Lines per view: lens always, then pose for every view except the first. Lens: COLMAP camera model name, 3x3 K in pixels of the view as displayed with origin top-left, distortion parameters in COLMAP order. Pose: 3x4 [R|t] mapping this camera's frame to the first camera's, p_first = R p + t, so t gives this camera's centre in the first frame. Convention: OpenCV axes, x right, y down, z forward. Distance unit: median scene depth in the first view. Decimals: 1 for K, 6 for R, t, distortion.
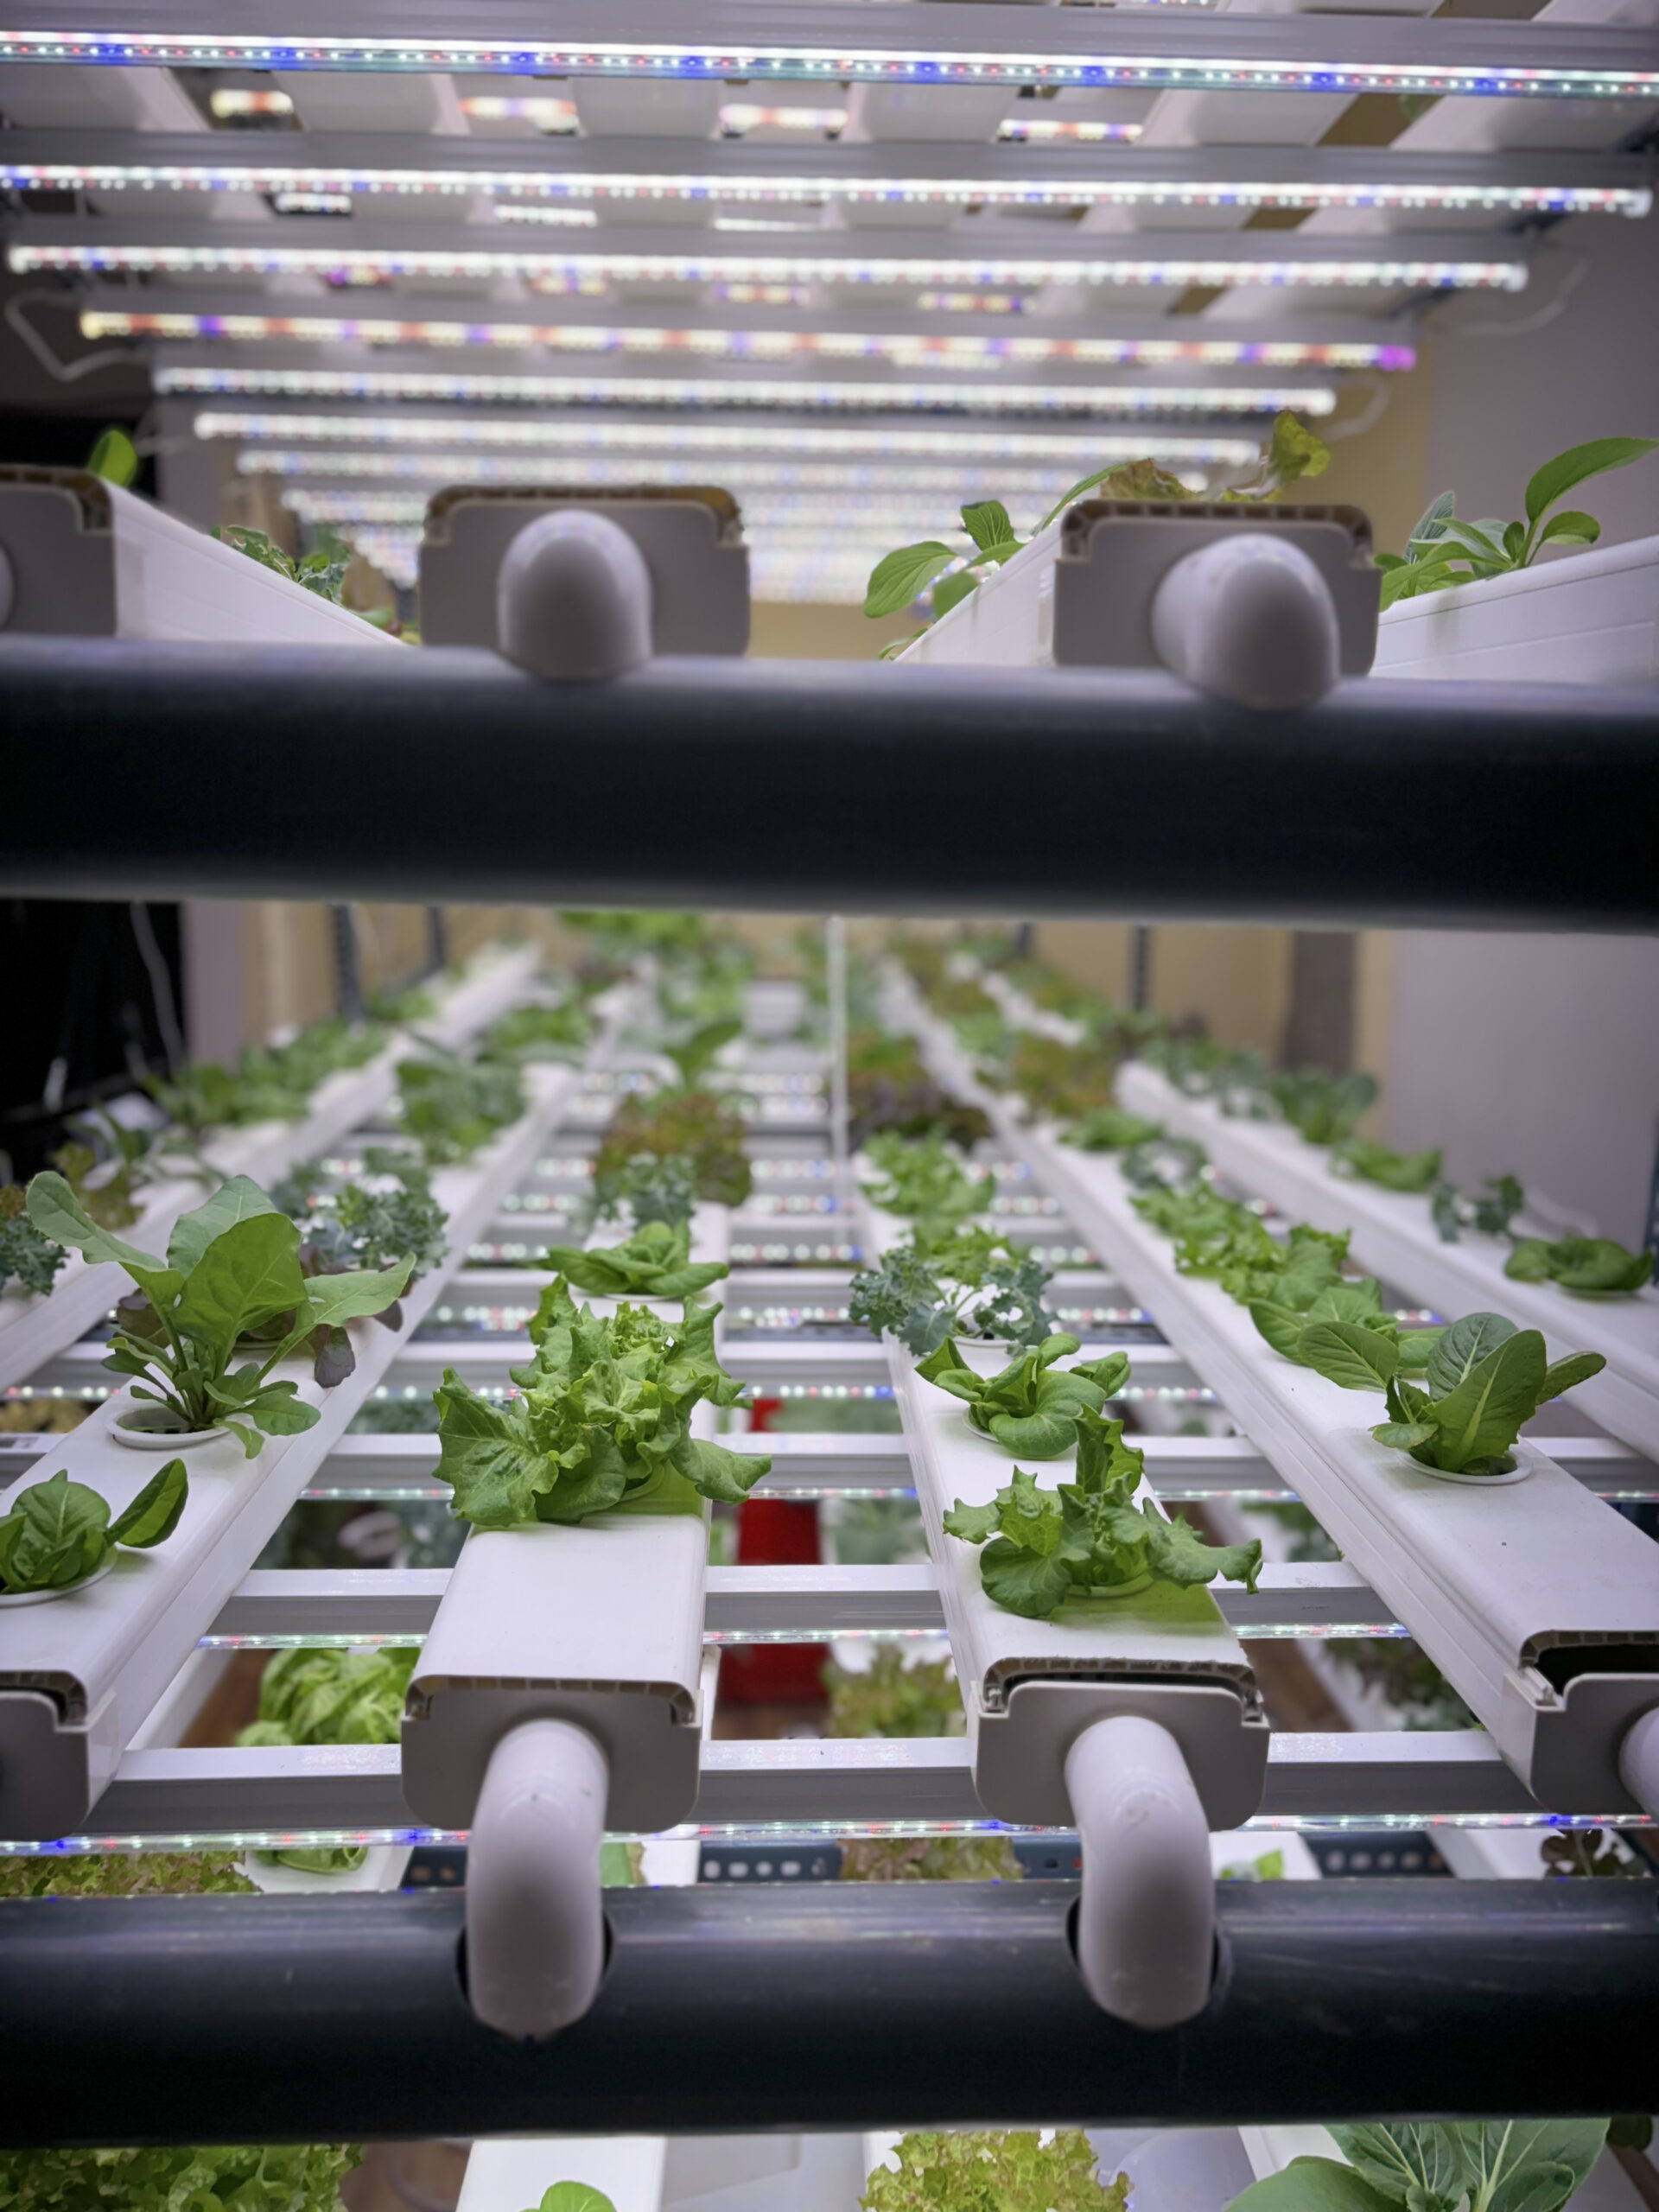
lens RADIAL K [[1672.5, 0, 829.5], [0, 1672.5, 1106.0], [0, 0, 1]] dist [0.068109, -0.160648]
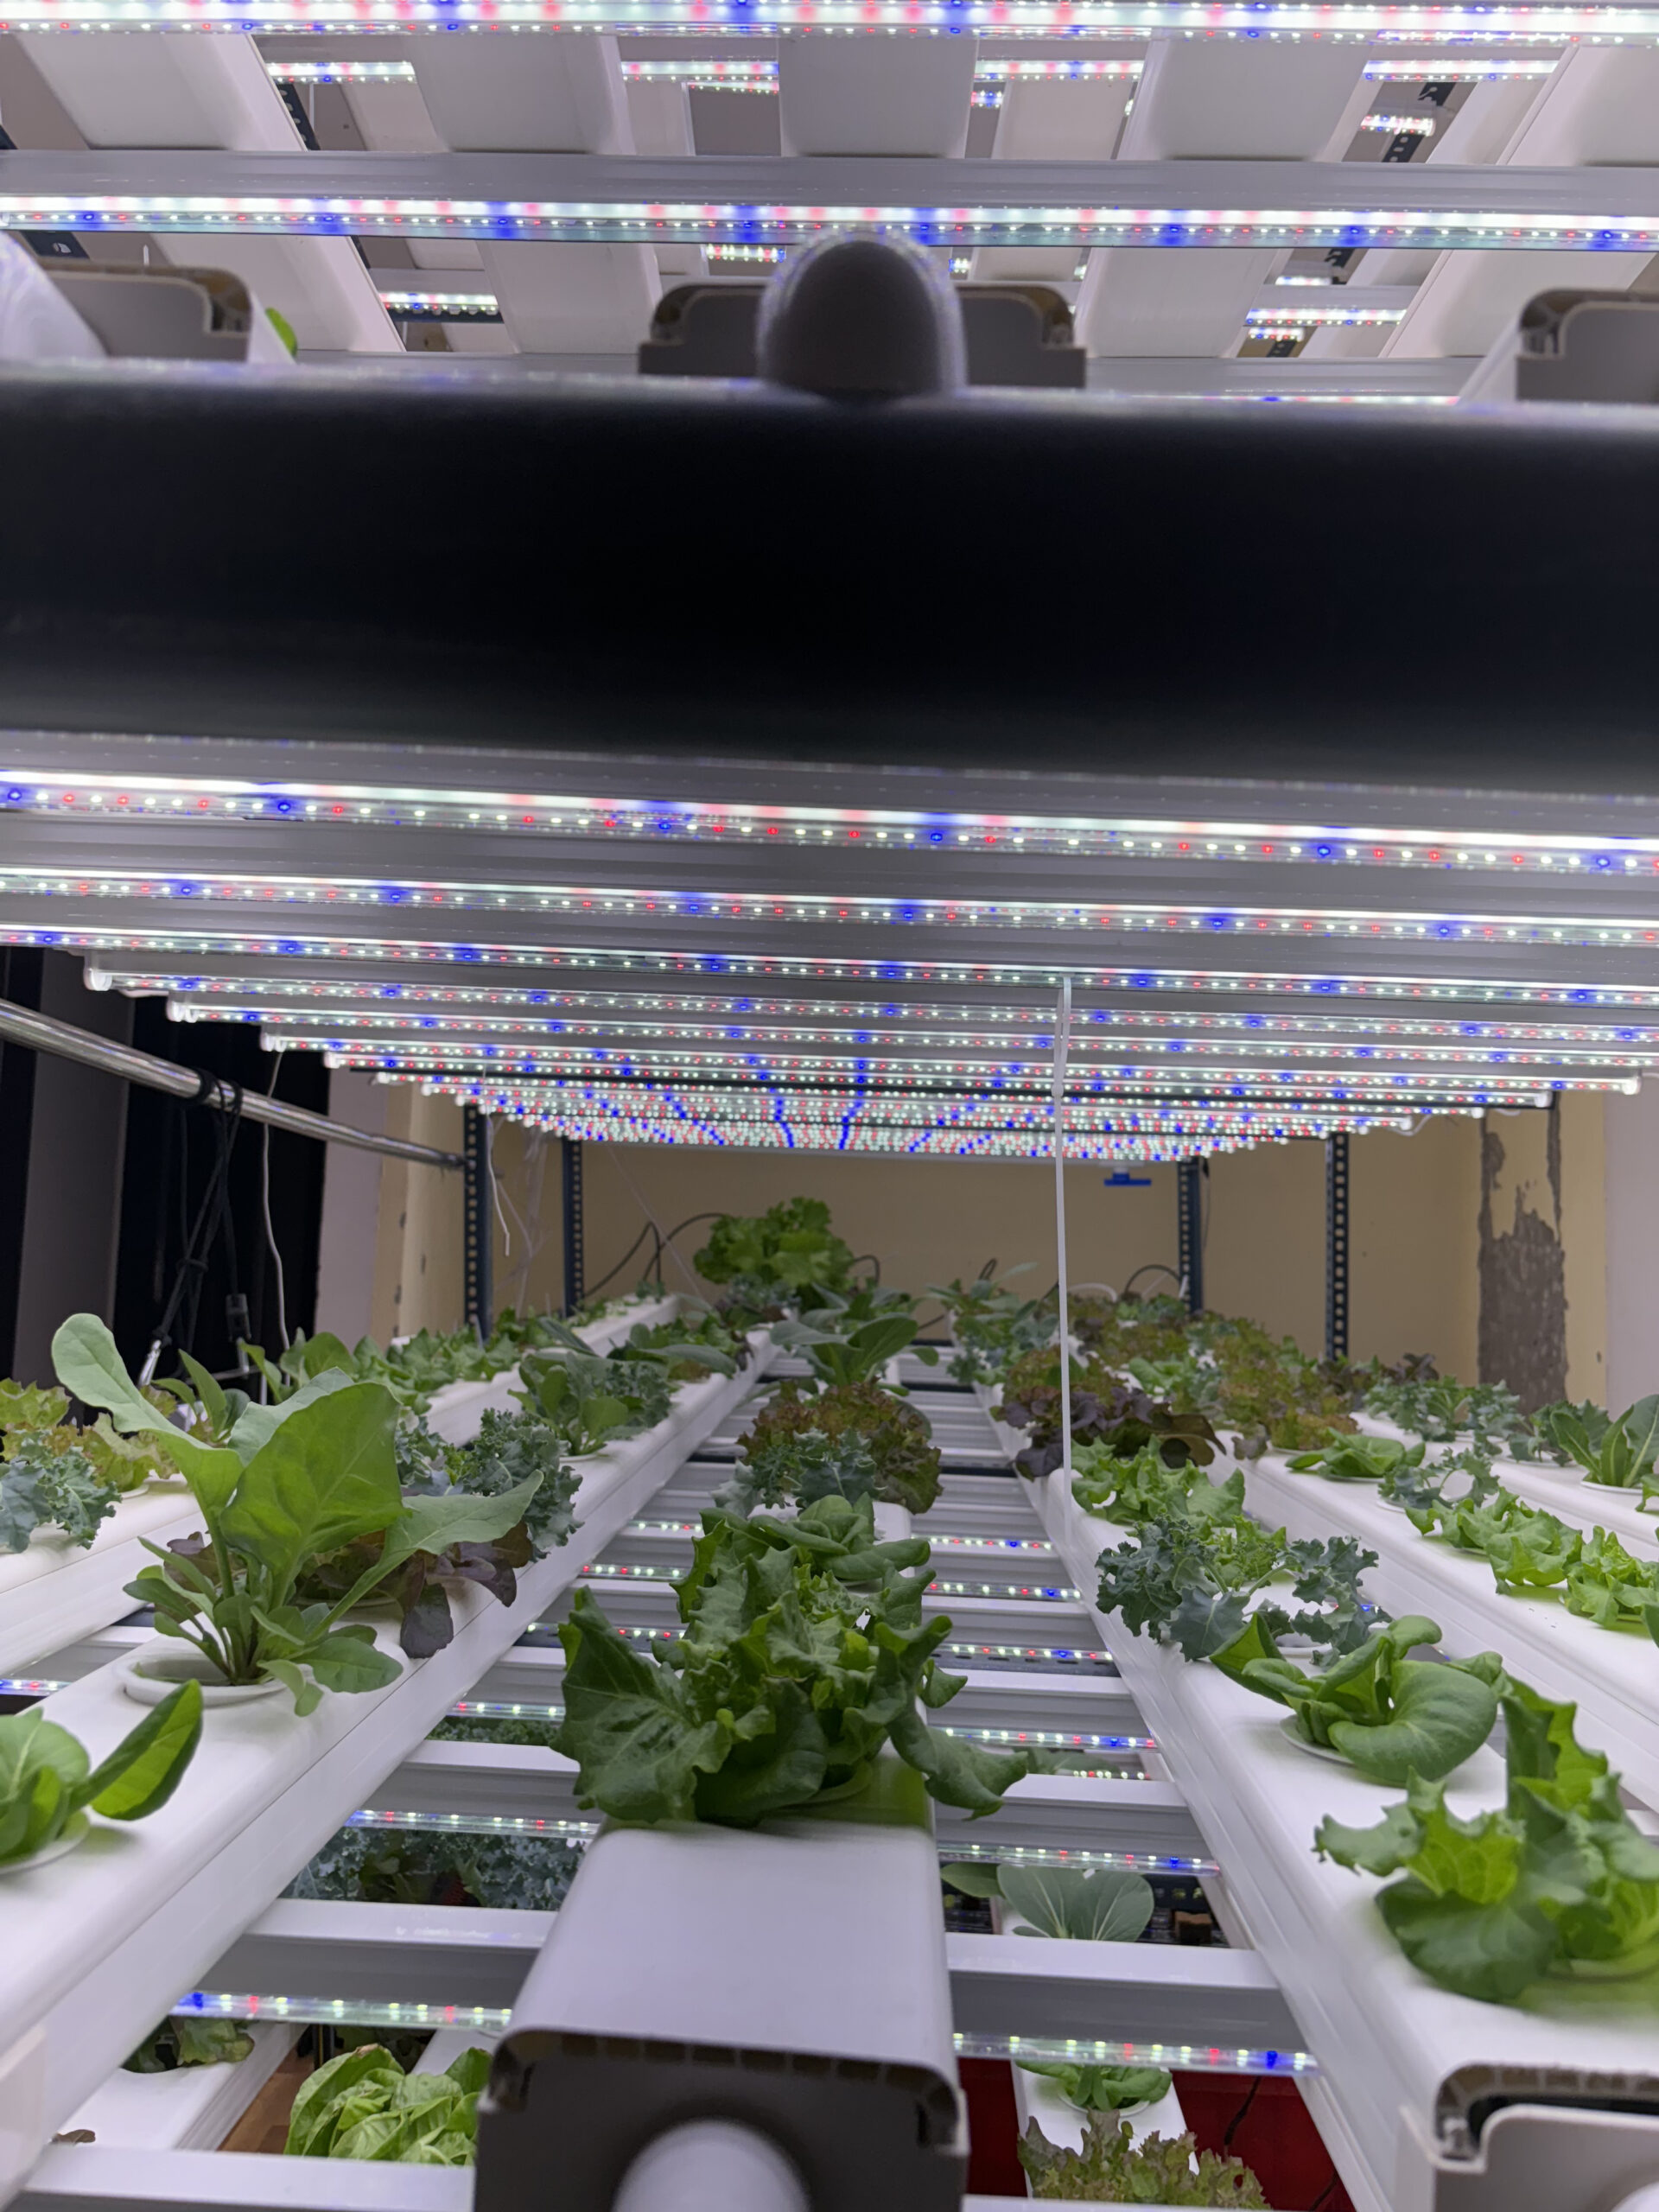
lens RADIAL K [[1671.9, 0, 829.5], [0, 1671.9, 1106.0], [0, 0, 1]] dist [0.055582, -0.075970]
pose [[0.996902, 0.019334, -0.076244, -0.071586], [-0.037419, 0.969181, -0.243492, 0.127450], [0.069187, 0.245591, 0.966901, 0.264916]]
